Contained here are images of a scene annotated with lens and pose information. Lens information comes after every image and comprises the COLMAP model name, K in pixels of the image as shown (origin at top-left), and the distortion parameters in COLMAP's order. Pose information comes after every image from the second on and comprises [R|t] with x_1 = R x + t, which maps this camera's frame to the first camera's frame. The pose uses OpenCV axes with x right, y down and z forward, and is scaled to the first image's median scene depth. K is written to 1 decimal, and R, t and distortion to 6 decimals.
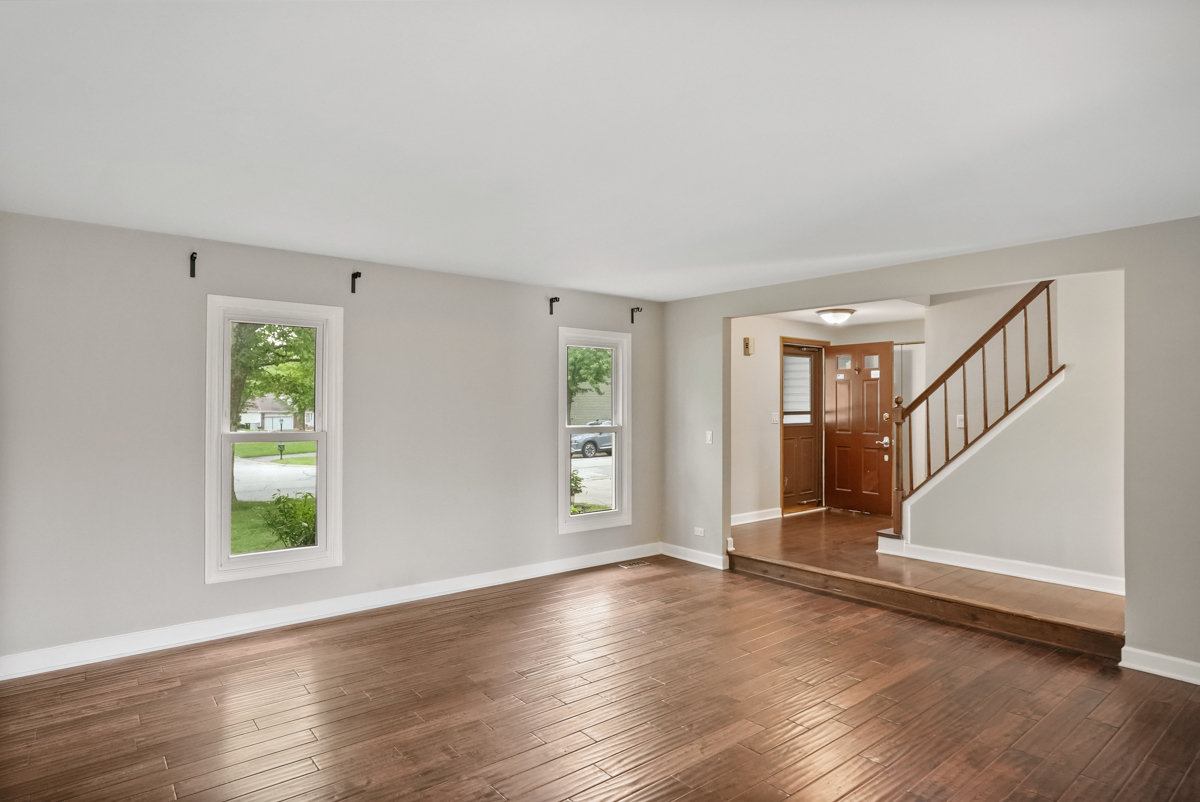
lens RADIAL K [[706.8, 0, 600.0], [0, 706.8, 401.0], [0, 0, 1]] dist [-0.001191, 0.002094]
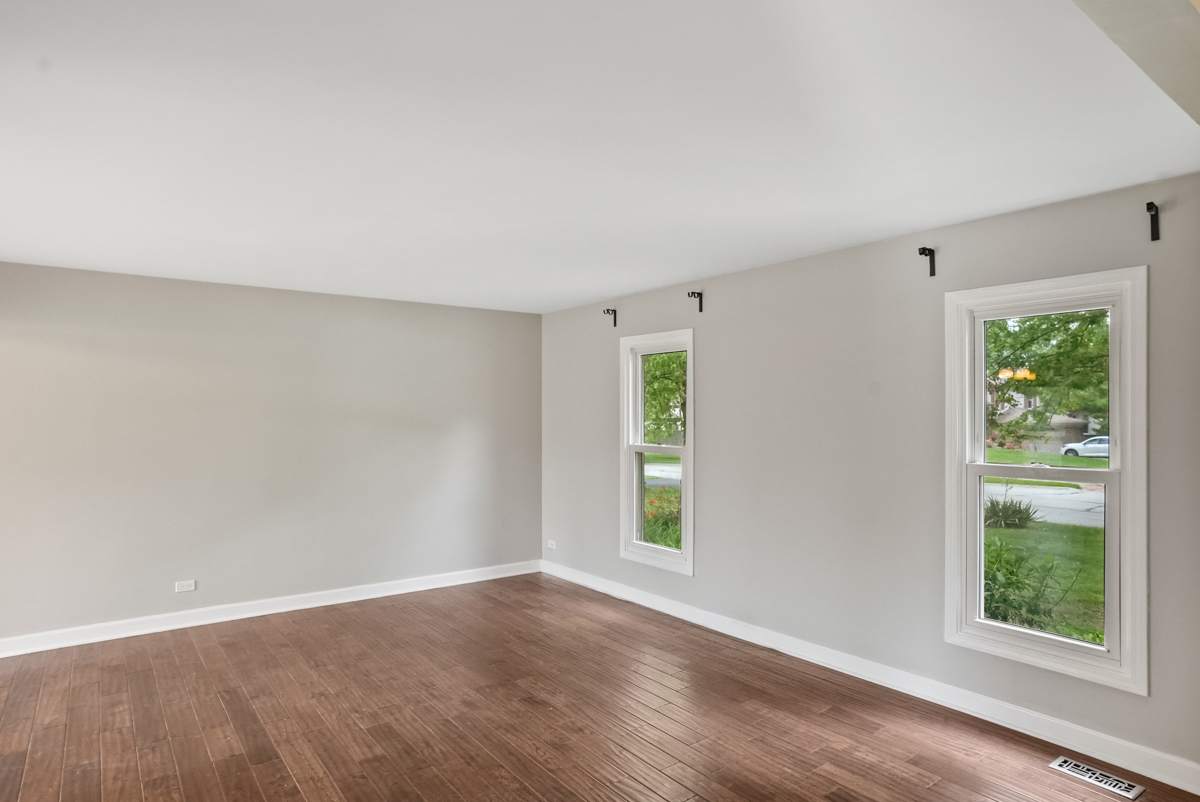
lens RADIAL K [[706.8, 0, 600.0], [0, 706.8, 401.0], [0, 0, 1]] dist [-0.001191, 0.002094]
pose [[-0.050250, 0.000587, -0.998737, 0.655368], [0.033230, 0.999447, -0.001085, -0.028424], [0.998184, -0.033242, -0.050241, 0.883938]]
